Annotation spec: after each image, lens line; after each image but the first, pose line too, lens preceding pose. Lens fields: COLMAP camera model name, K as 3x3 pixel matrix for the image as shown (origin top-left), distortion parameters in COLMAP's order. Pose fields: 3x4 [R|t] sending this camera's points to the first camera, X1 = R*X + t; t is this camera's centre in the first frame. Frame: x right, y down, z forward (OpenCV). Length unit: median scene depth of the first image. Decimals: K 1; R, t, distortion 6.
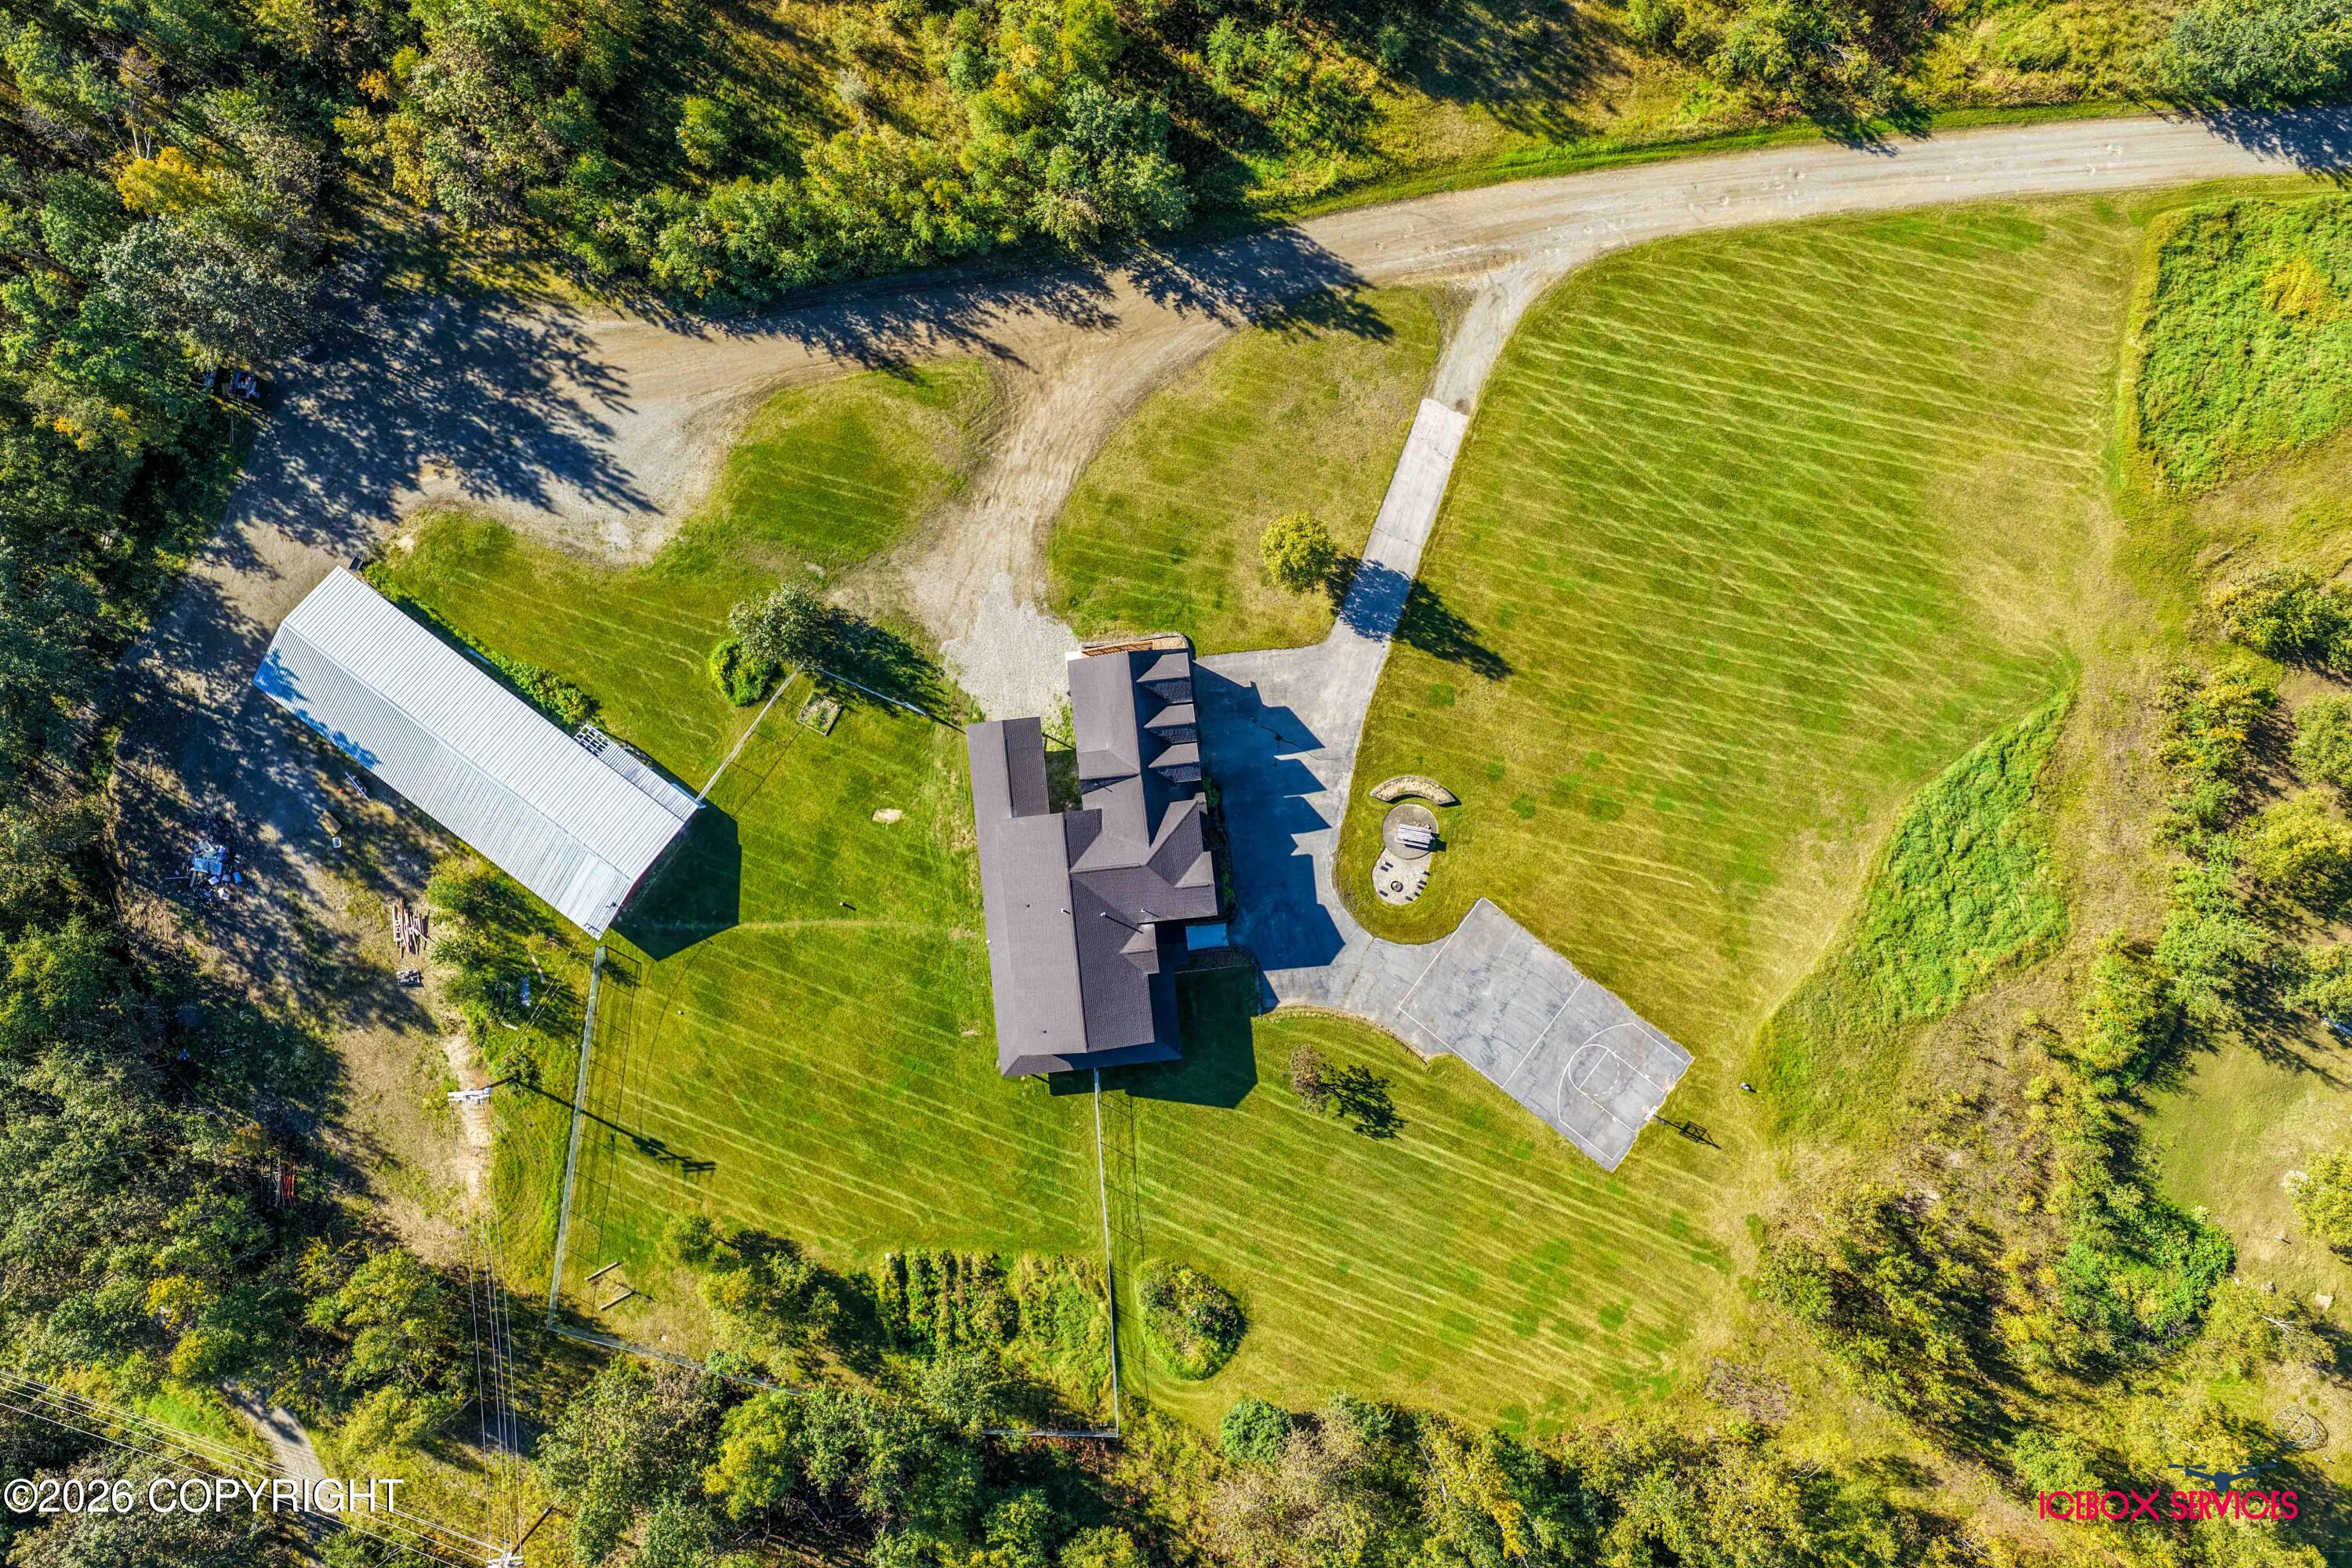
lens RADIAL K [[1948.1, 0, 1178.5], [0, 1948.1, 786.4], [0, 0, 1]] dist [-0.006022, 0.018714]
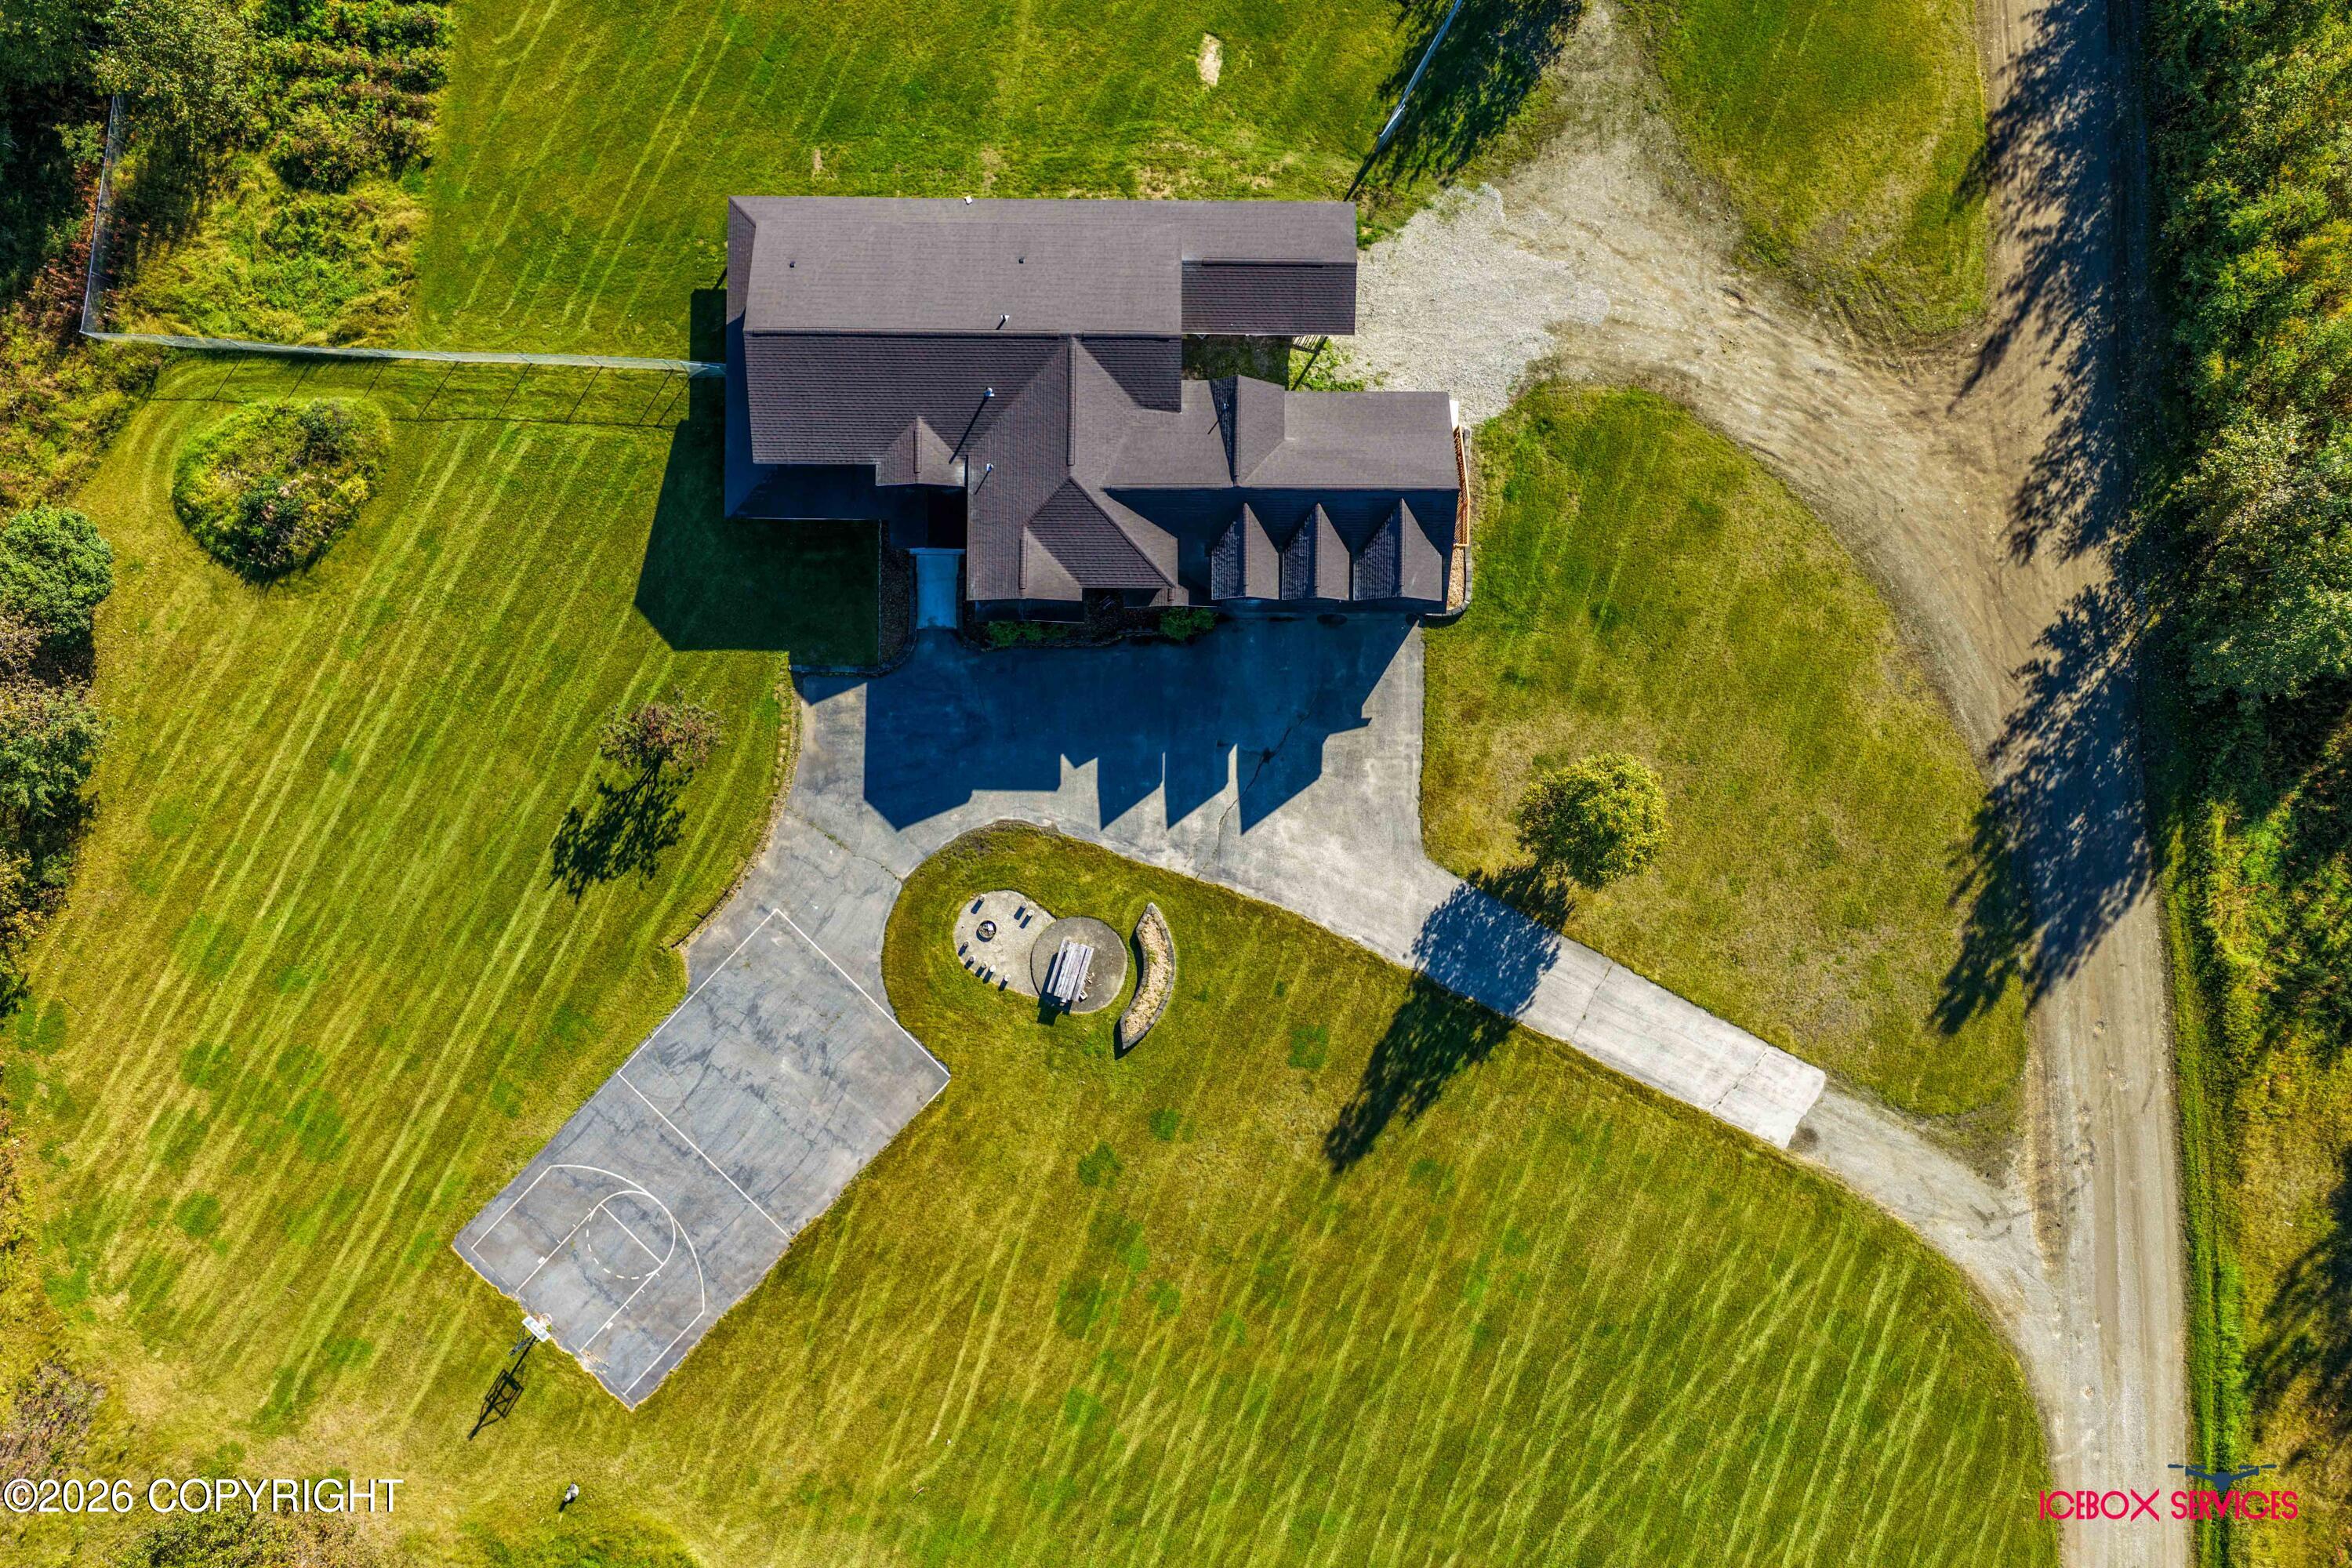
lens RADIAL K [[1948.1, 0, 1178.5], [0, 1948.1, 786.4], [0, 0, 1]] dist [-0.006022, 0.018714]
pose [[-0.113680, 0.993517, -0.000371, 0.063662], [-0.993503, -0.113676, 0.005515, -0.003088], [0.005437, 0.000995, 0.999985, 0.427031]]
